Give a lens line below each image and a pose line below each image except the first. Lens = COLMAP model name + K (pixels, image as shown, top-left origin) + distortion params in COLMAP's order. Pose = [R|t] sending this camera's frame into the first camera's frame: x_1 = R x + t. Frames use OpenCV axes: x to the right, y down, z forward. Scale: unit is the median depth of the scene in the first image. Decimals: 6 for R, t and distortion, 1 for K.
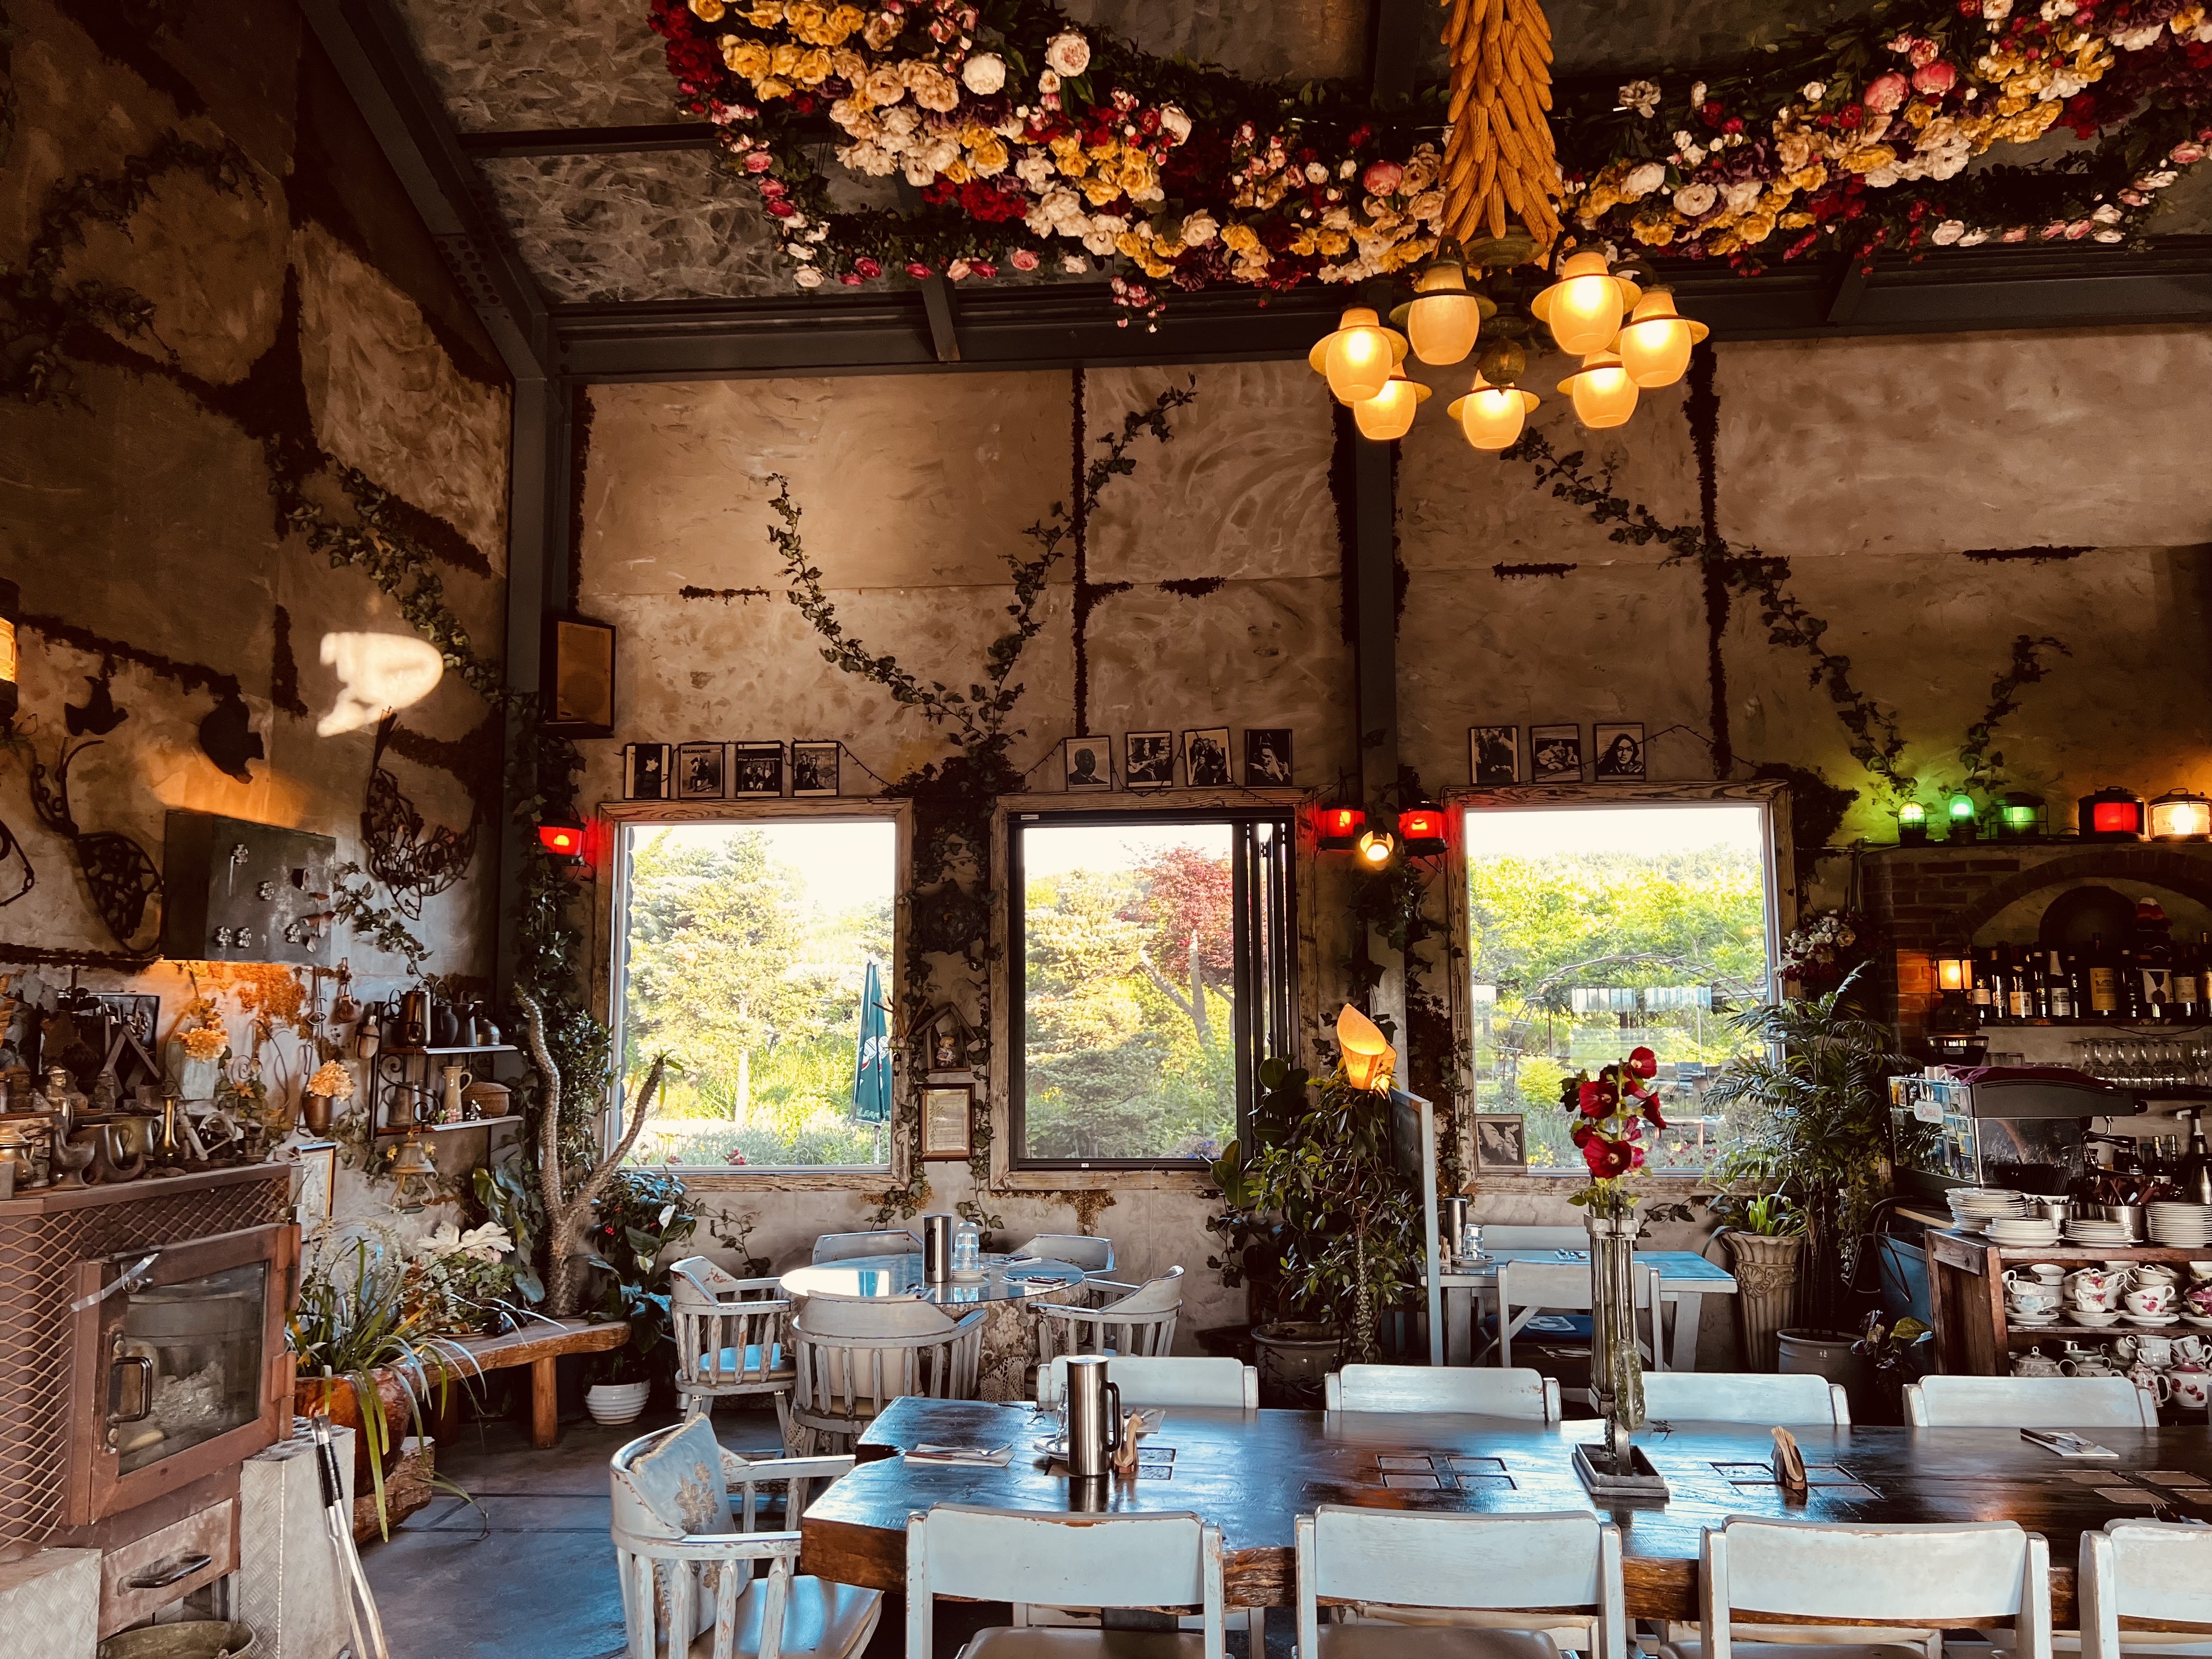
lens RADIAL K [[1674.2, 0, 1109.3], [0, 1674.2, 831.9], [0, 0, 1]] dist [0.092633, -0.002960]
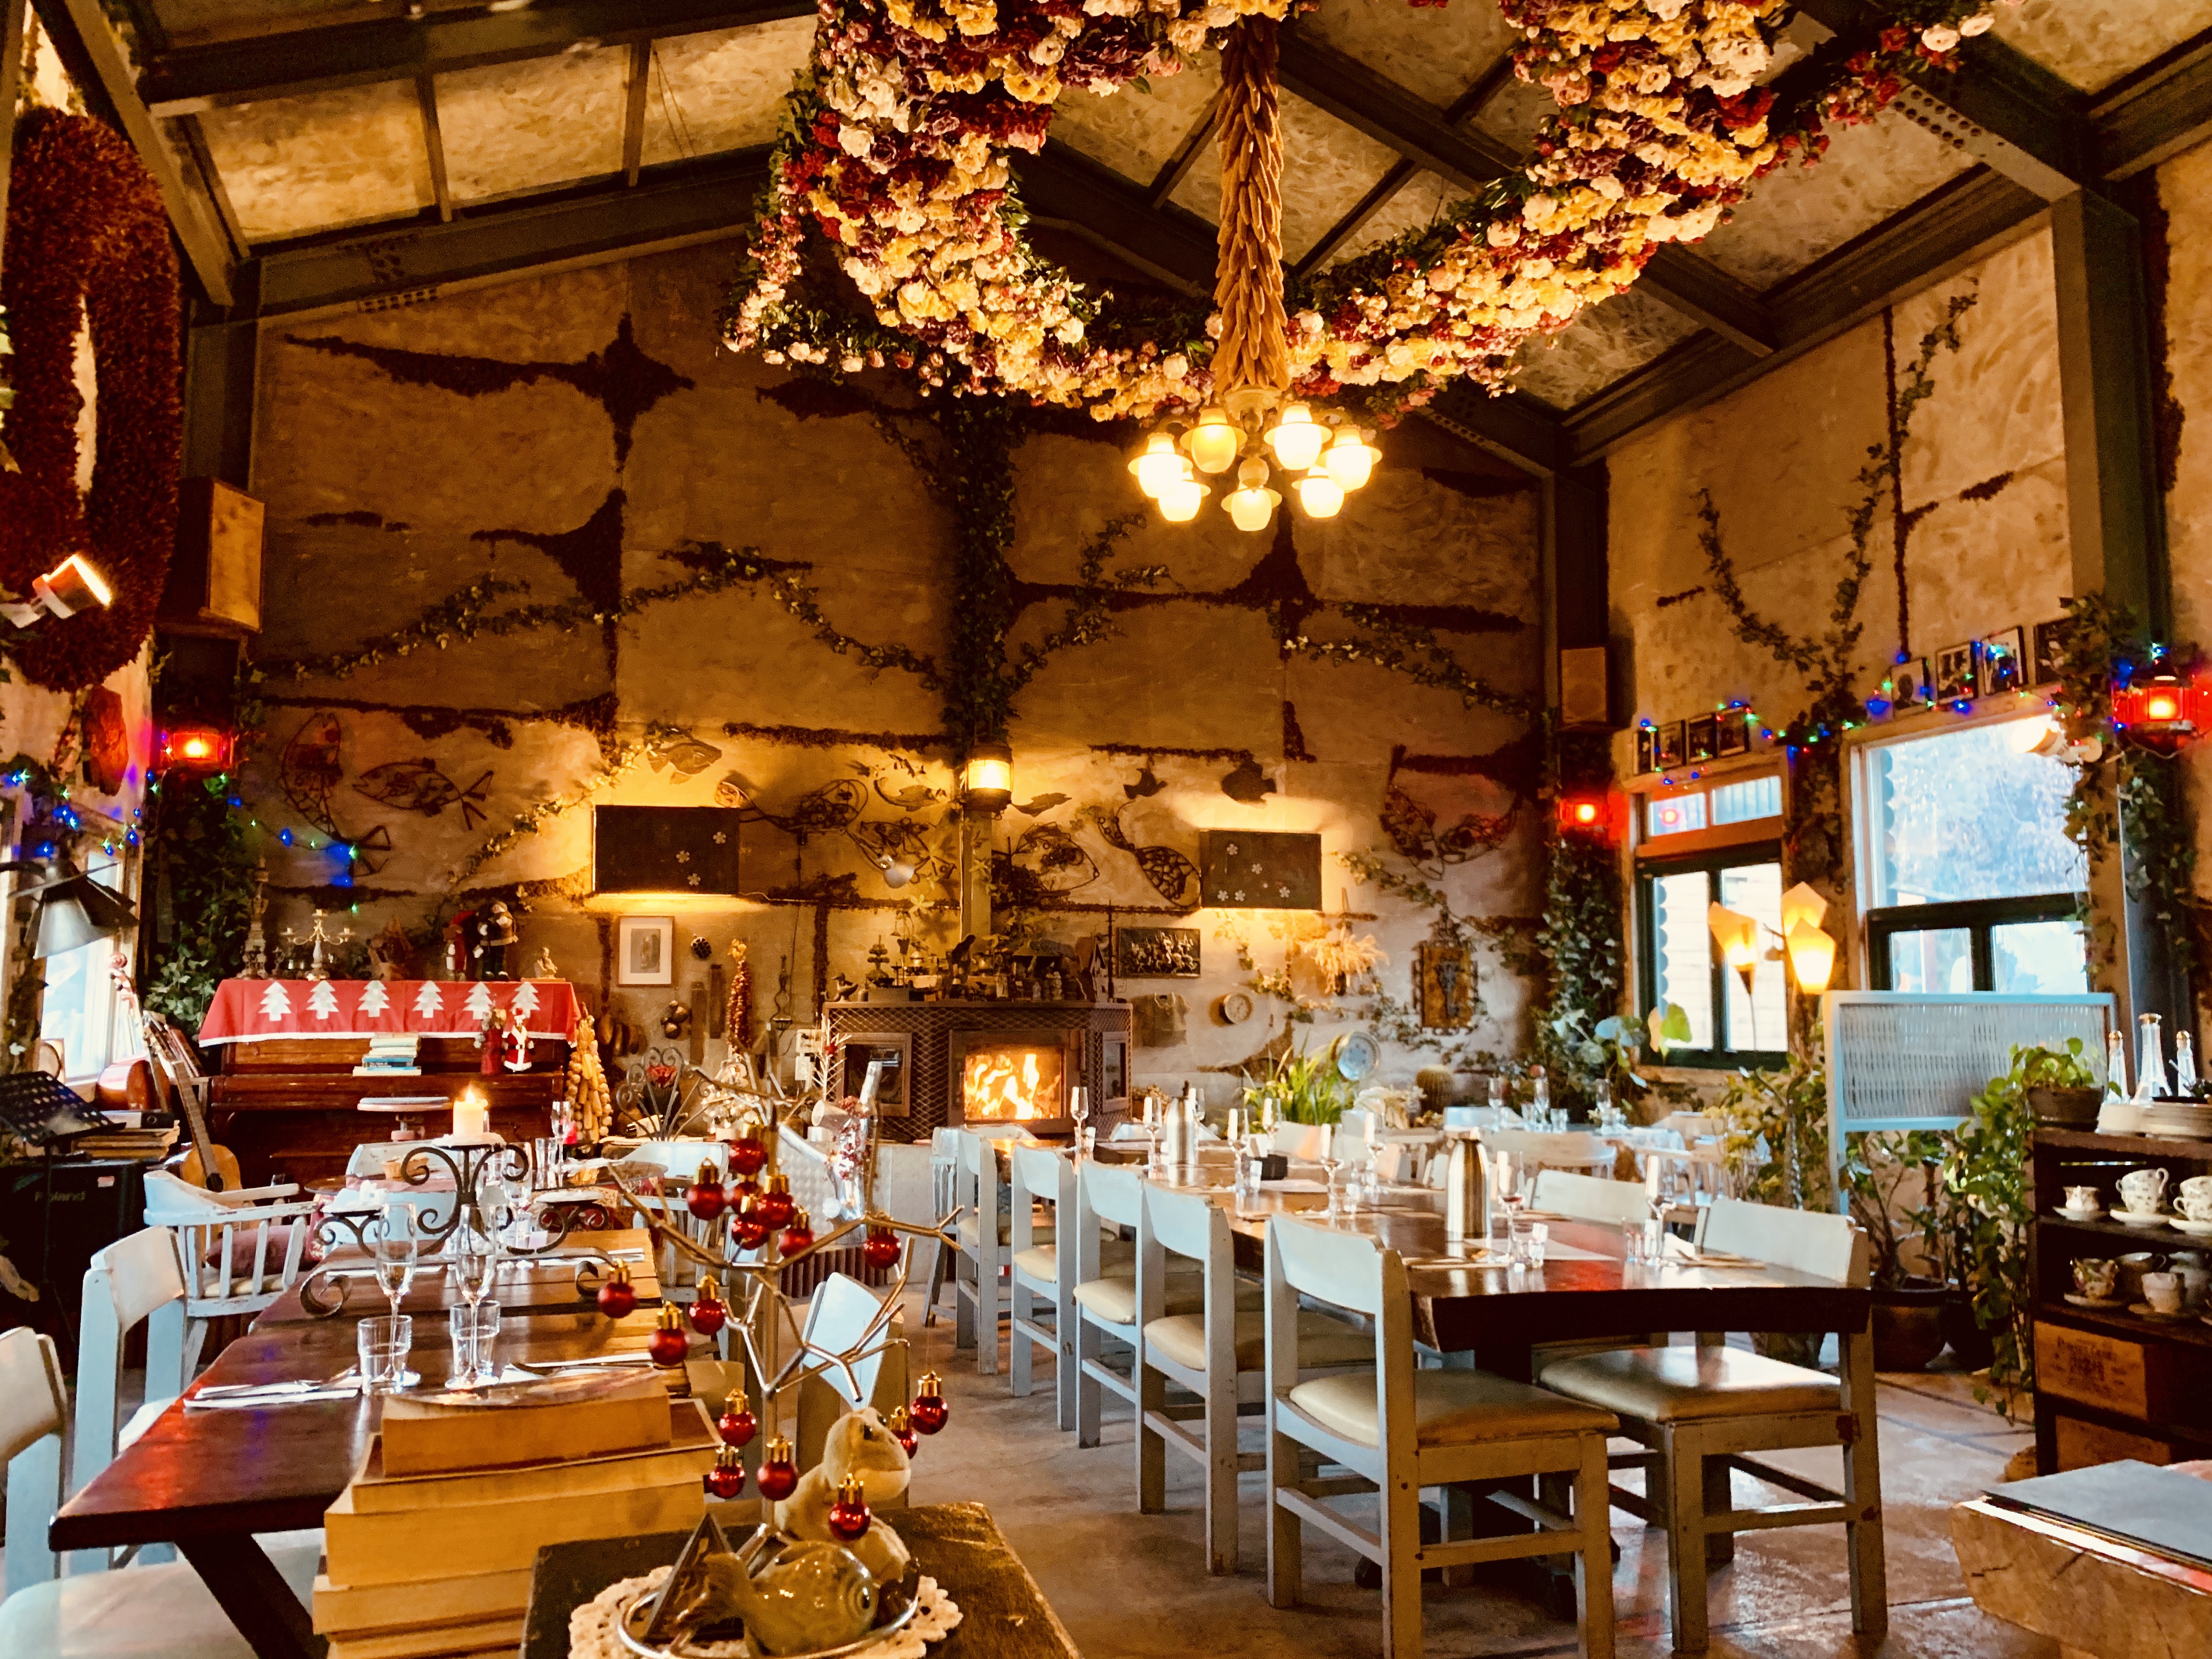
lens RADIAL K [[1676.1, 0, 1105.2], [0, 1676.1, 834.5], [0, 0, 1]] dist [-0.005319, -0.004366]
pose [[0.381324, -0.087737, -0.920269, 0.734103], [0.101962, 0.993404, -0.052460, 0.052213], [0.918801, -0.073828, 0.387754, 0.138012]]
